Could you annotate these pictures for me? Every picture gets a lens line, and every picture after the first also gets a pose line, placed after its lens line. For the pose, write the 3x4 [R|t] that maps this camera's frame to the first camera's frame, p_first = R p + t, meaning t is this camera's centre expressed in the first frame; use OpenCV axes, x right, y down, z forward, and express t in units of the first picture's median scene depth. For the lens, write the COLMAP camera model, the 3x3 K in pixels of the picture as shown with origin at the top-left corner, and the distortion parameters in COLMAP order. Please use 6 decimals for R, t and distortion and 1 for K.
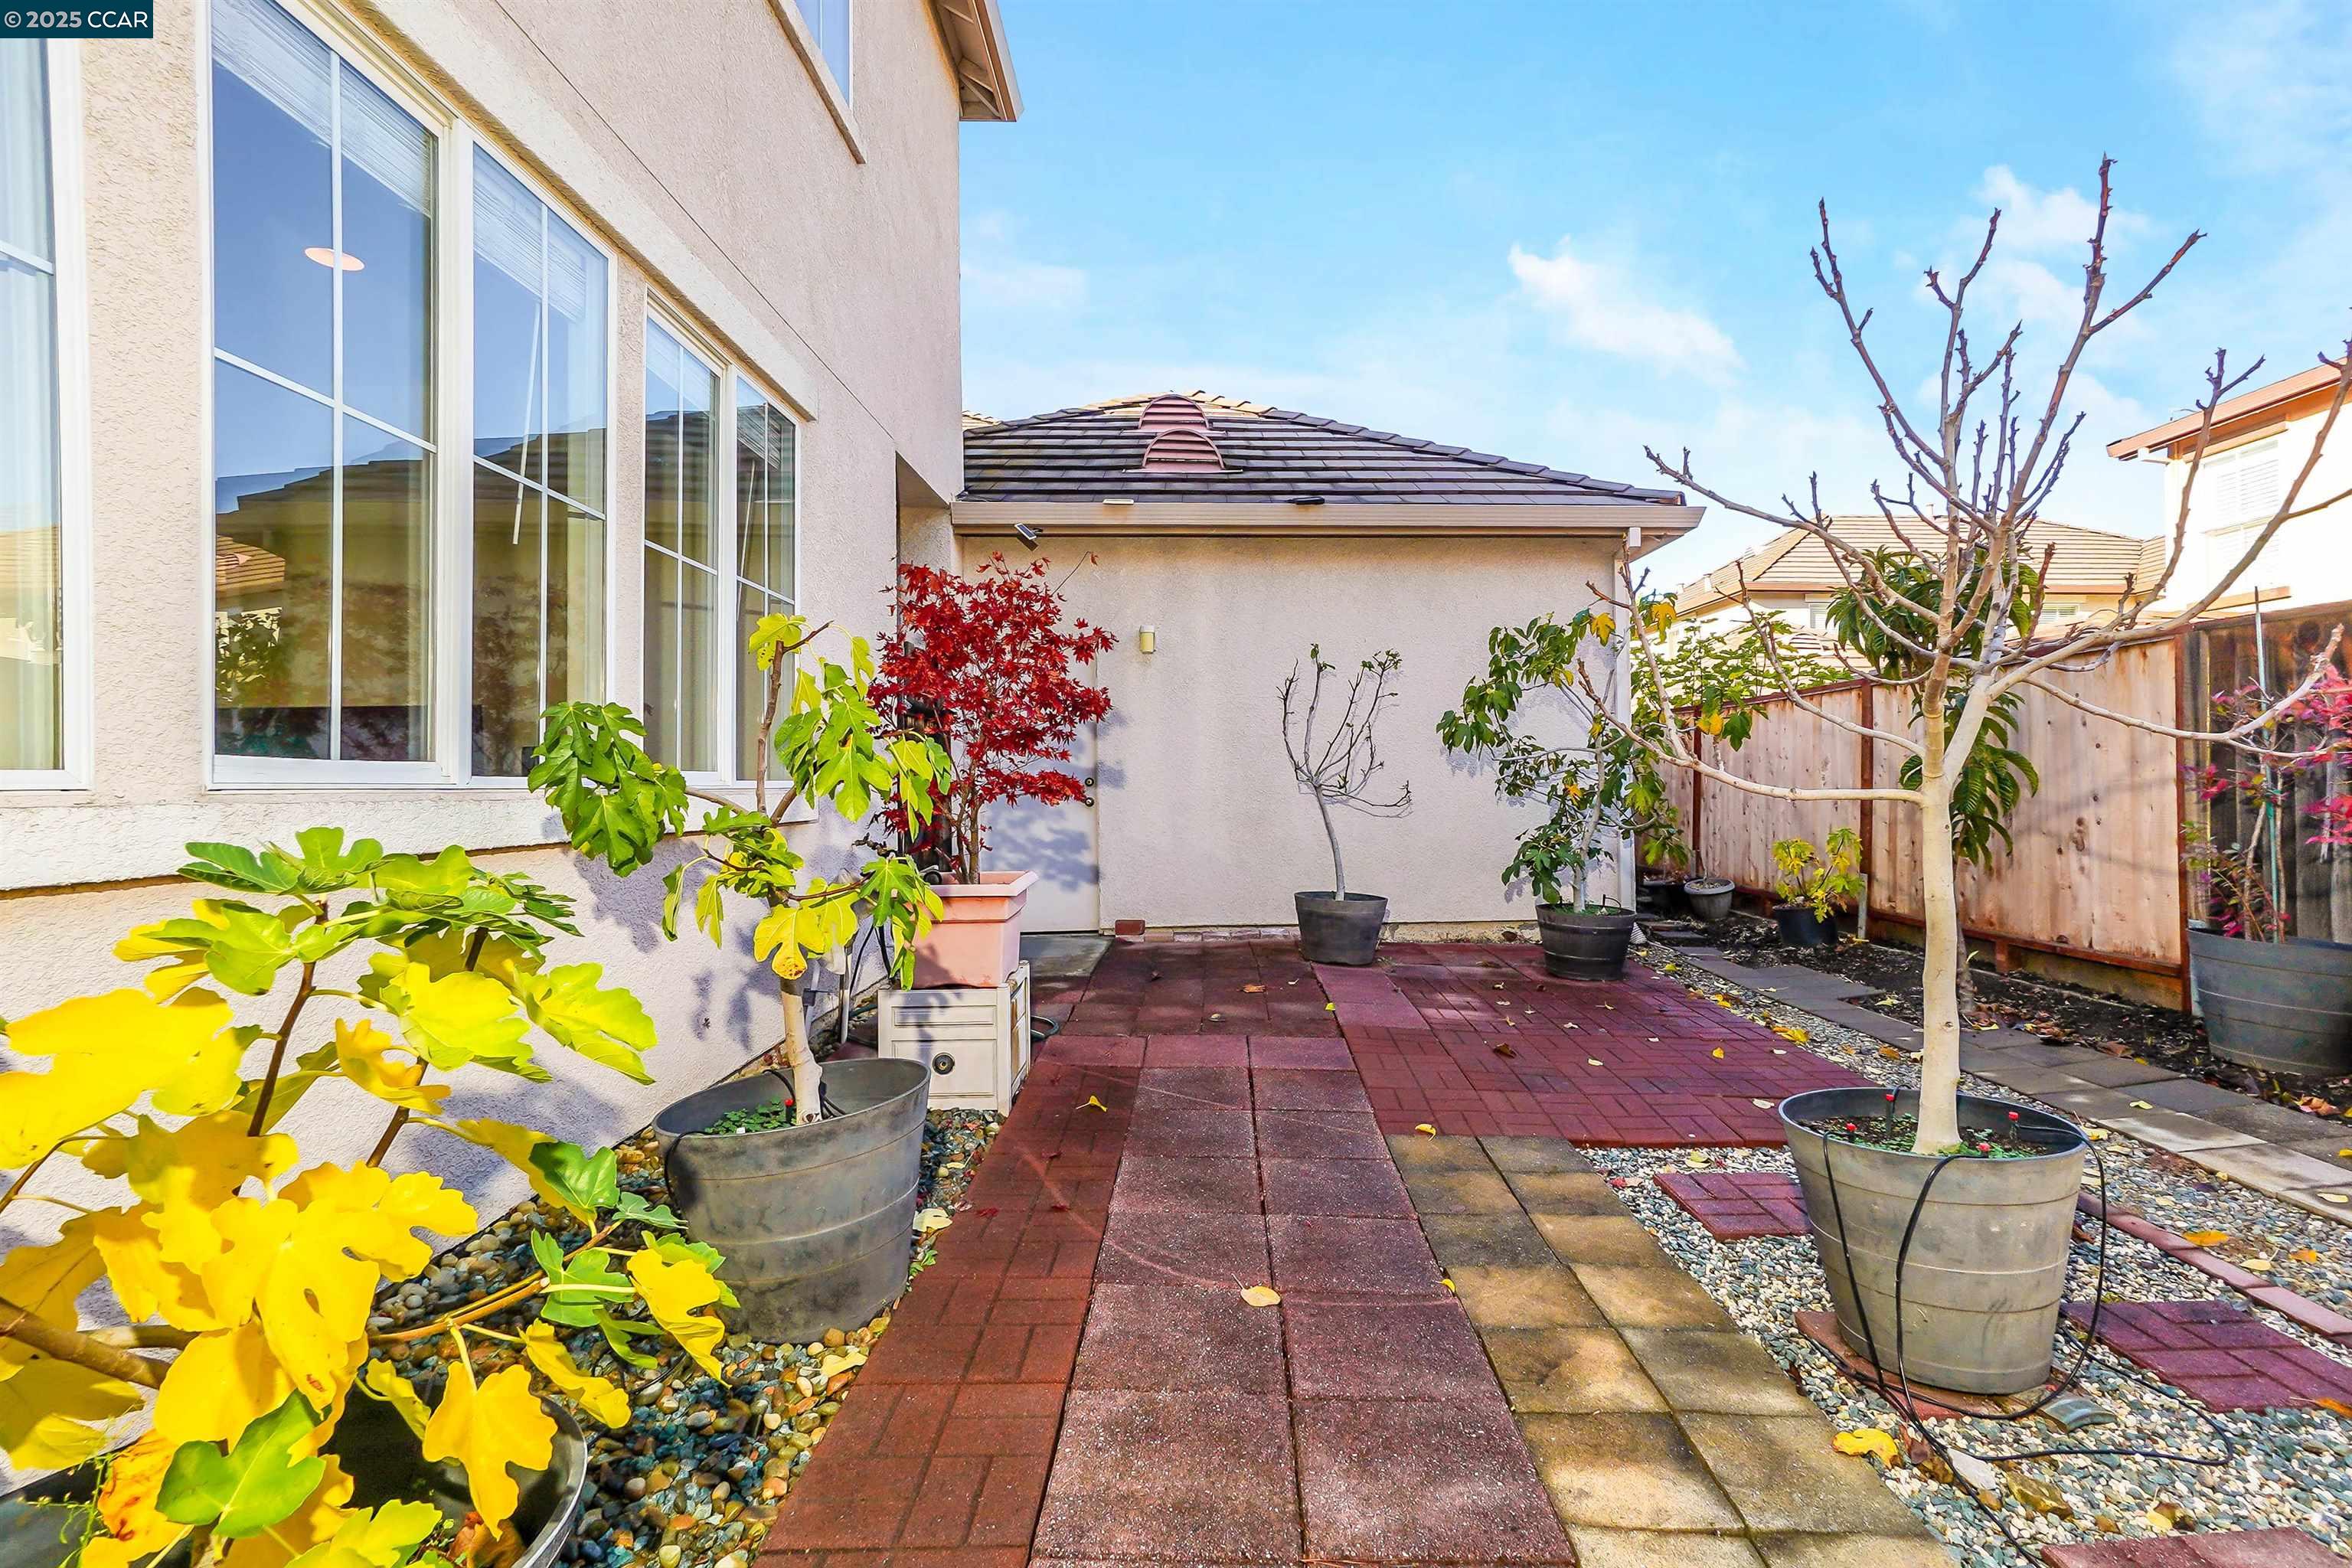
lens RADIAL K [[1051.1, 0, 1156.7], [0, 1051.1, 771.4], [0, 0, 1]] dist [-0.007159, 0.007802]
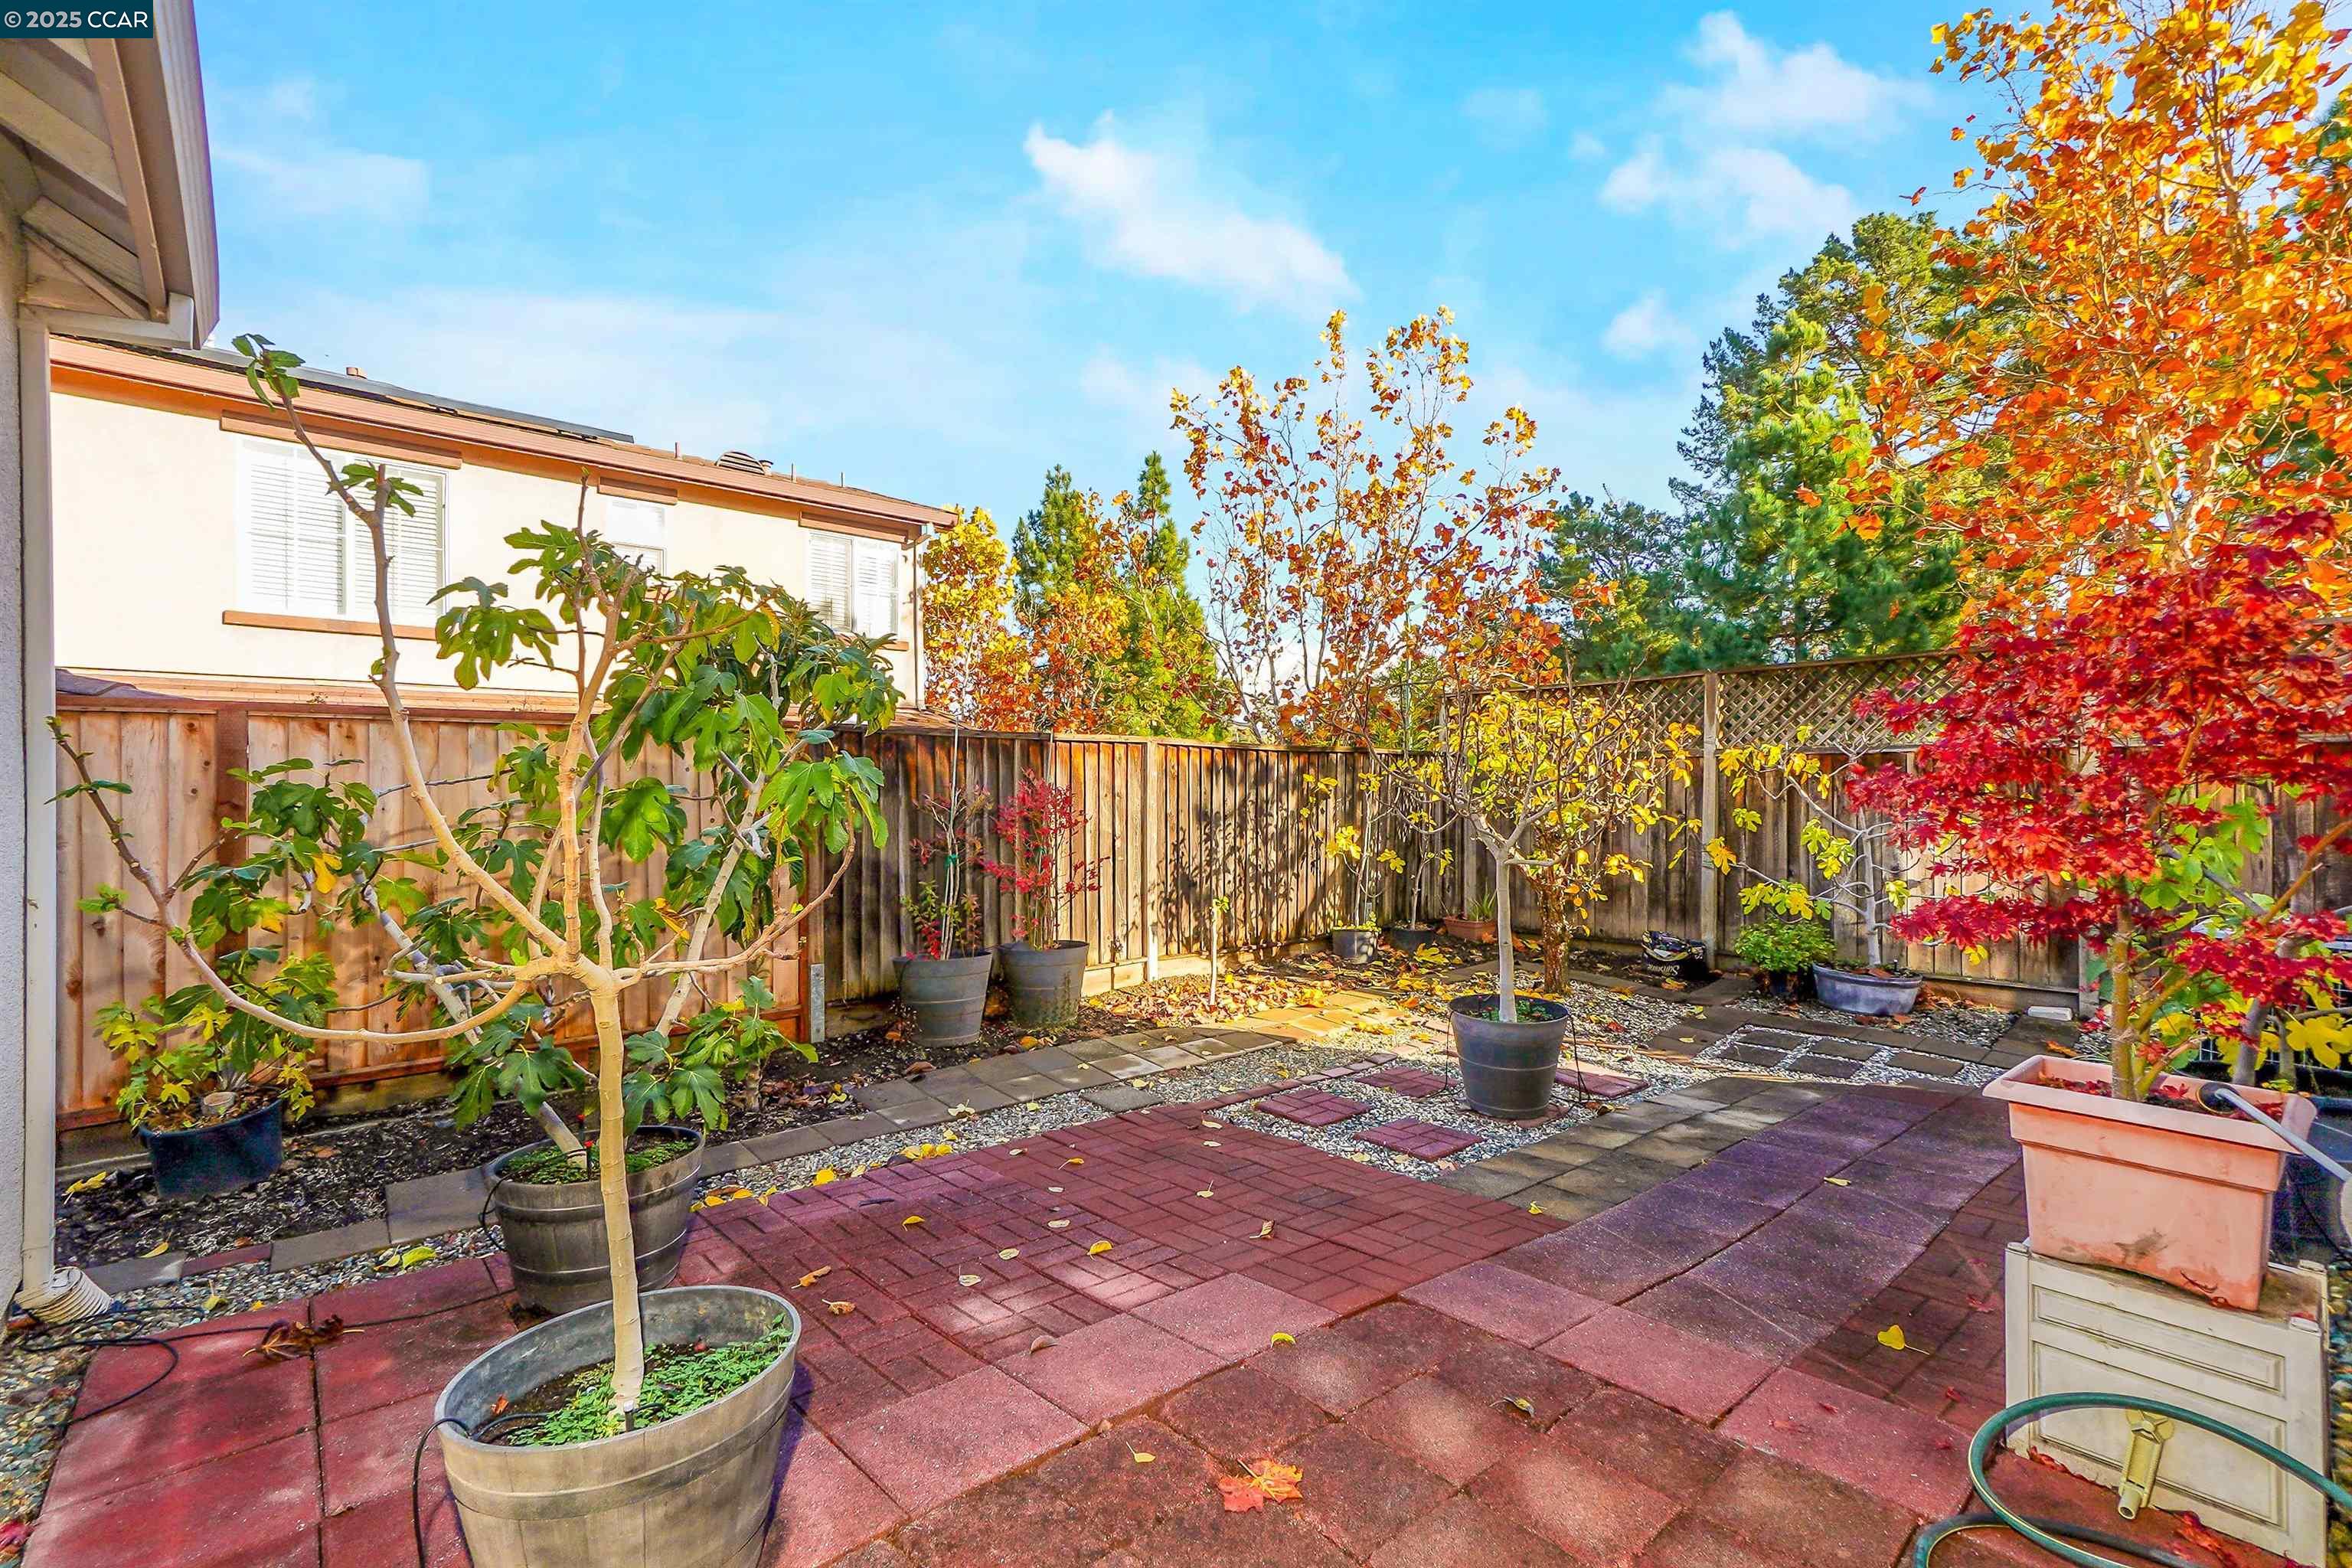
lens RADIAL K [[1051.1, 0, 1156.7], [0, 1051.1, 771.4], [0, 0, 1]] dist [-0.007159, 0.007802]
pose [[-0.679093, 0.002599, 0.734048, -0.236908], [-0.001665, 0.999986, -0.005081, -0.092351], [-0.734051, -0.004672, -0.679079, 1.753188]]
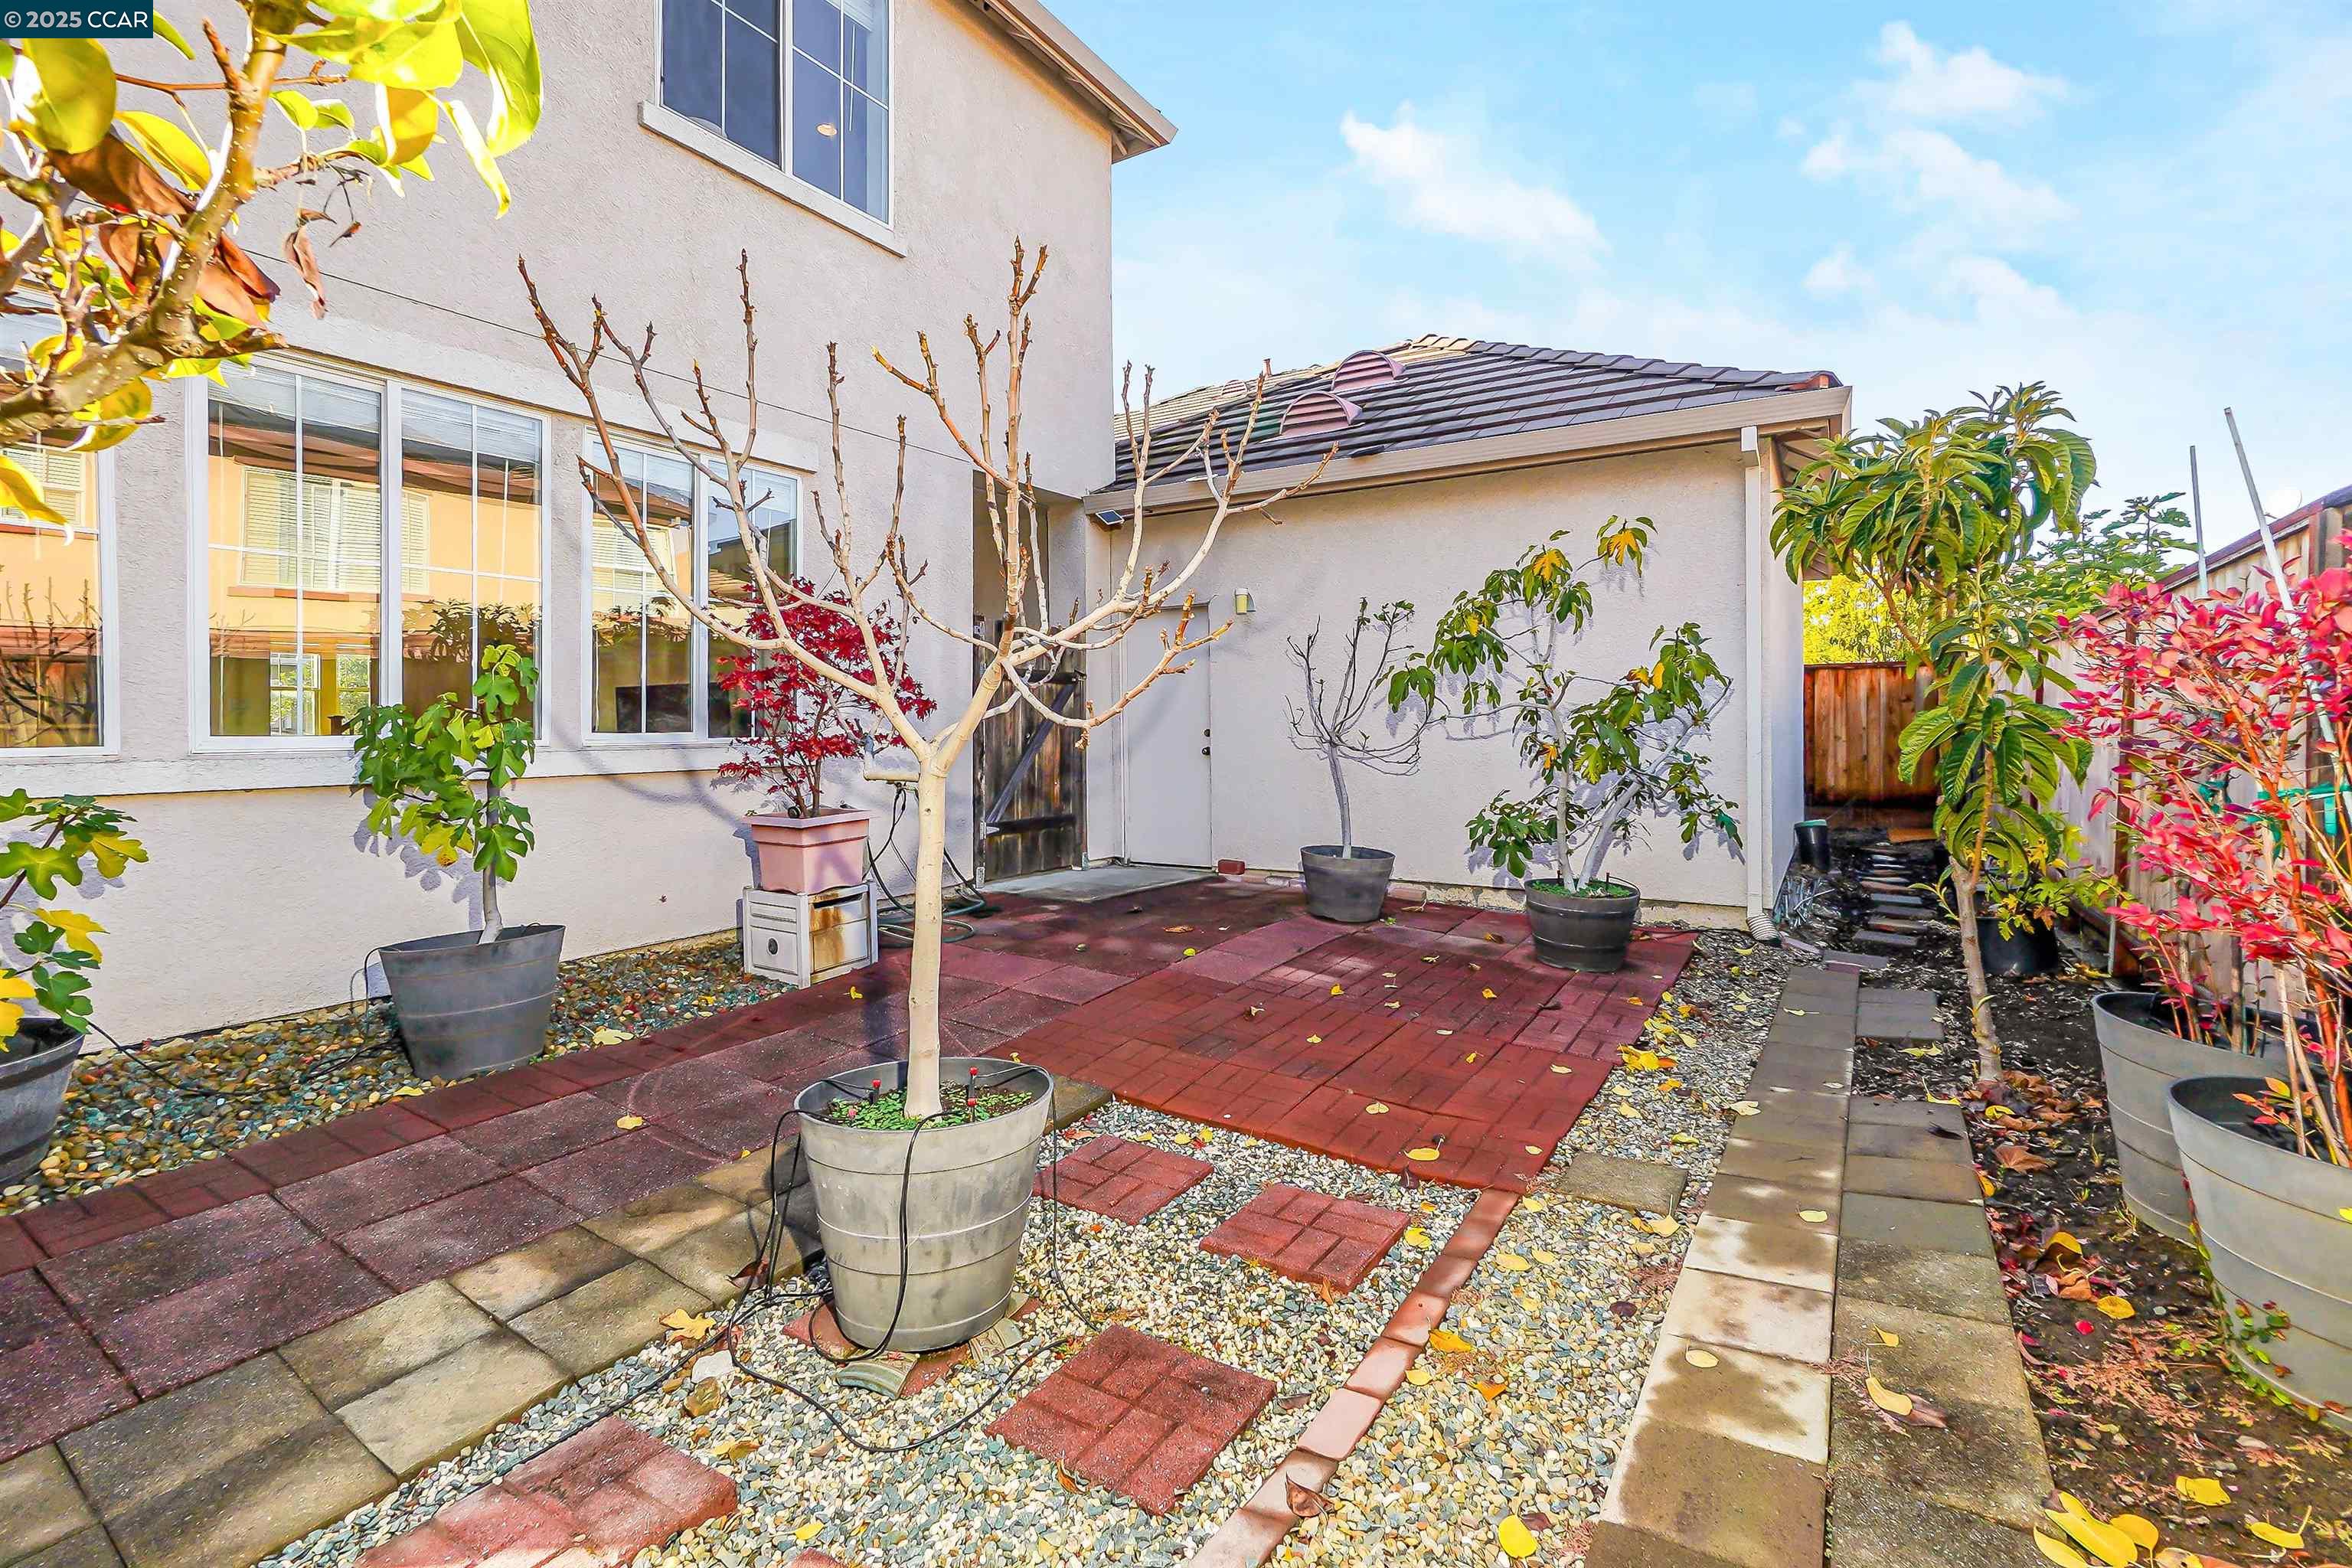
lens RADIAL K [[978.4, 0, 1109.9], [0, 978.4, 724.2], [0, 0, 1]] dist [0.001399, 0.000221]
pose [[0.835632, 0.004618, -0.549270, 0.802168], [0.003361, 0.999903, 0.013519, -0.025459], [0.549279, -0.013143, 0.835536, 0.163448]]
